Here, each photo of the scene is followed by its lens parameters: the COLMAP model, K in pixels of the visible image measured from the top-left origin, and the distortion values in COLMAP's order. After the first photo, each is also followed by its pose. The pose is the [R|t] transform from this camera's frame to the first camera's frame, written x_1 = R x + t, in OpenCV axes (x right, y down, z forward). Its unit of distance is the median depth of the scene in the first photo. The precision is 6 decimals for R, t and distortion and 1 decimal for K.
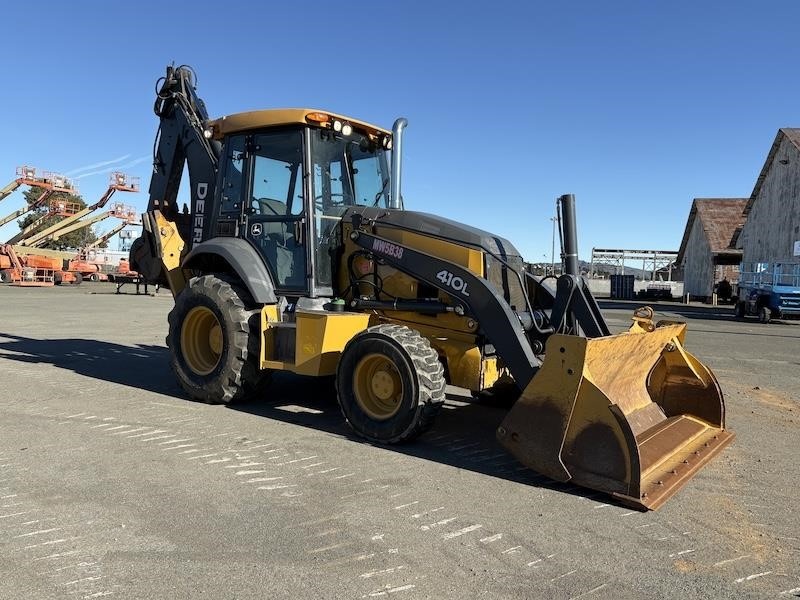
lens RADIAL K [[578.2, 0, 396.6], [0, 578.2, 297.5], [0, 0, 1]] dist [0.081201, -0.106981]
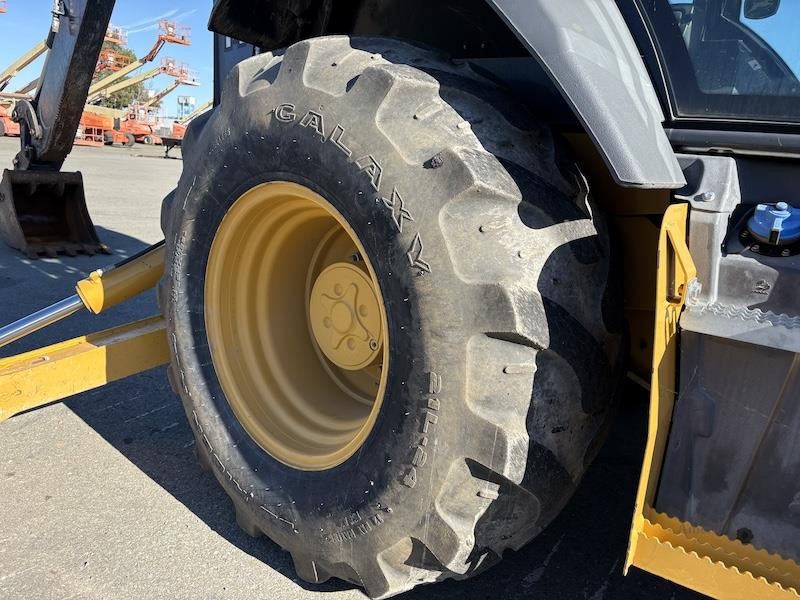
lens RADIAL K [[578.2, 0, 396.6], [0, 578.2, 297.5], [0, 0, 1]] dist [0.081201, -0.106981]
pose [[0.994327, 0.072377, -0.077942, -0.040819], [-0.055288, 0.977704, 0.202576, 0.001506], [0.090866, -0.197118, 0.976160, 0.116246]]
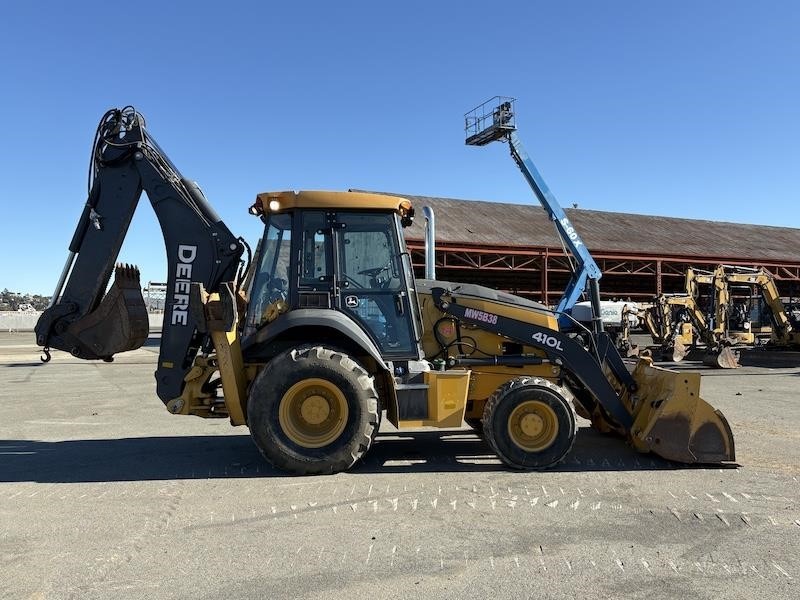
lens RADIAL K [[566.6, 0, 405.1], [0, 566.6, 295.0], [0, 0, 1]] dist [0.076432, -0.089799]
pose [[0.796761, -0.016563, 0.604067, -0.120725], [0.057441, 0.997174, -0.048422, -0.010928], [-0.601558, 0.073279, 0.795461, 0.015882]]
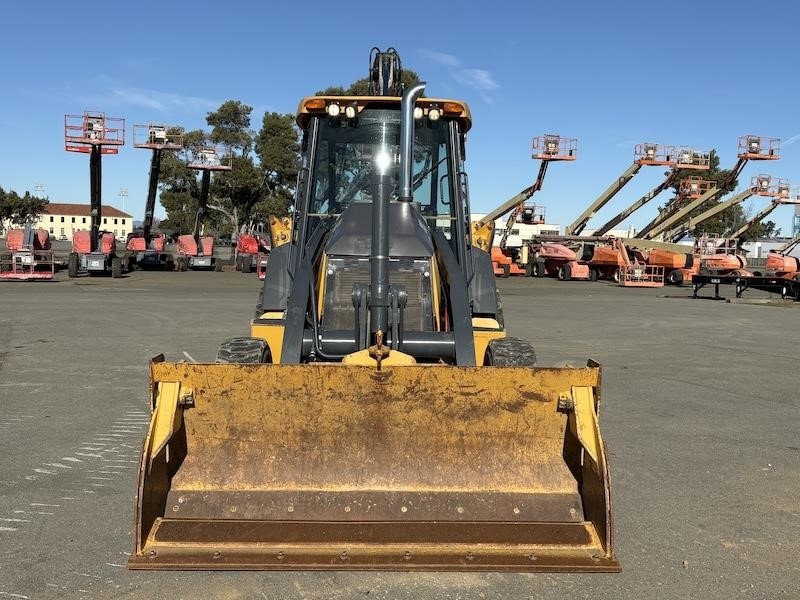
lens RADIAL K [[817.6, 0, 400.0], [0, 817.6, 300.0], [0, 0, 1]] dist [-0.076850, -0.002427]
pose [[0.600814, 0.022316, -0.799077, 0.140546], [-0.025330, 0.999640, 0.008872, -0.002875], [0.798987, 0.014910, 0.601163, 0.049860]]
